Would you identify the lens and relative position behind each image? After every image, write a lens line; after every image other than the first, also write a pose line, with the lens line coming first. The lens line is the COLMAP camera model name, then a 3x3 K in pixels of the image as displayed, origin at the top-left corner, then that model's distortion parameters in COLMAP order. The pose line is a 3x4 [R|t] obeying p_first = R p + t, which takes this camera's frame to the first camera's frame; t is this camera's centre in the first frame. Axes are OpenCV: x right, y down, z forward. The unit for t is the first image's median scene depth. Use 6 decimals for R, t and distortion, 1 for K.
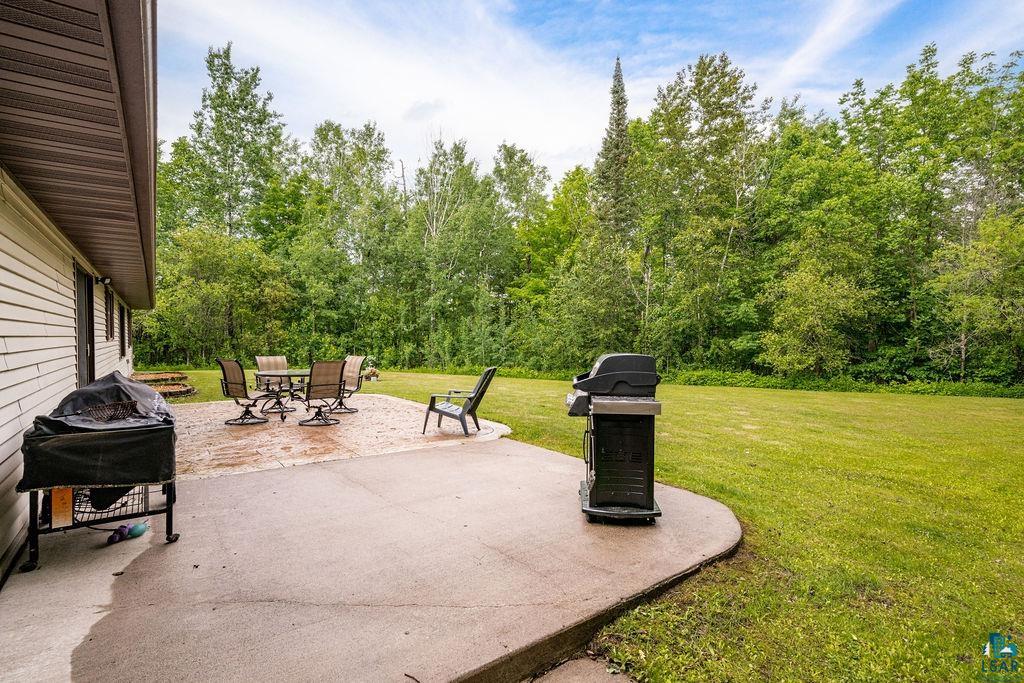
lens RADIAL K [[499.4, 0, 505.6], [0, 499.4, 343.3], [0, 0, 1]] dist [-0.000056, 0.000972]
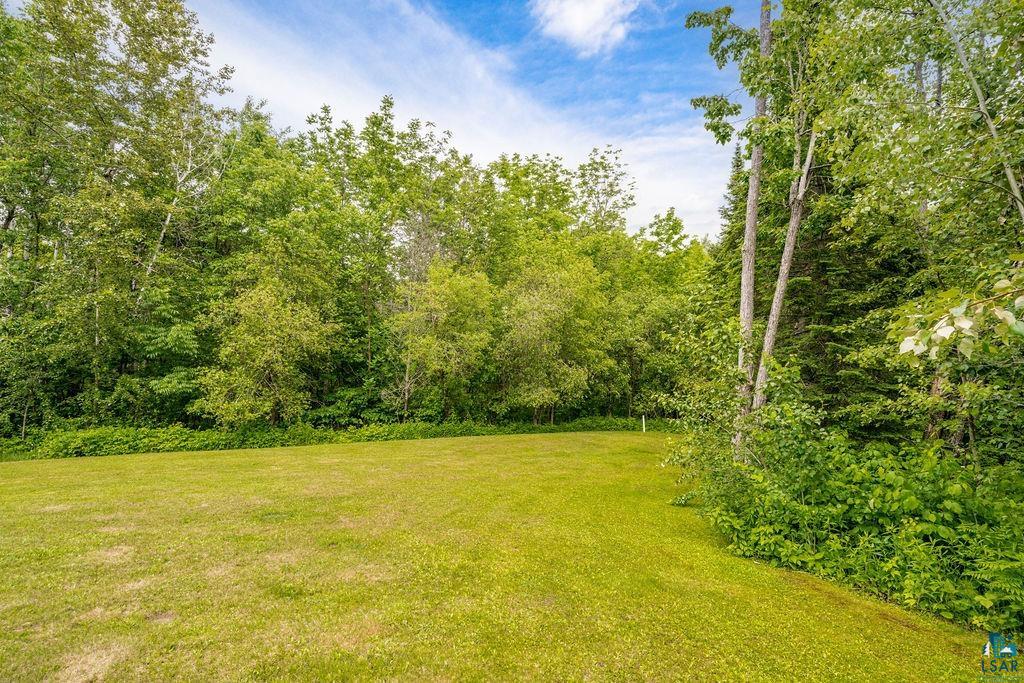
lens RADIAL K [[492.9, 0, 512.0], [0, 492.9, 341.5], [0, 0, 1]] dist [0.001031, 0.001114]
pose [[0.525068, 0.075340, 0.847719, 0.152242], [-0.002906, 0.996227, -0.086738, -0.000771], [-0.851055, 0.043080, 0.523306, 0.265515]]
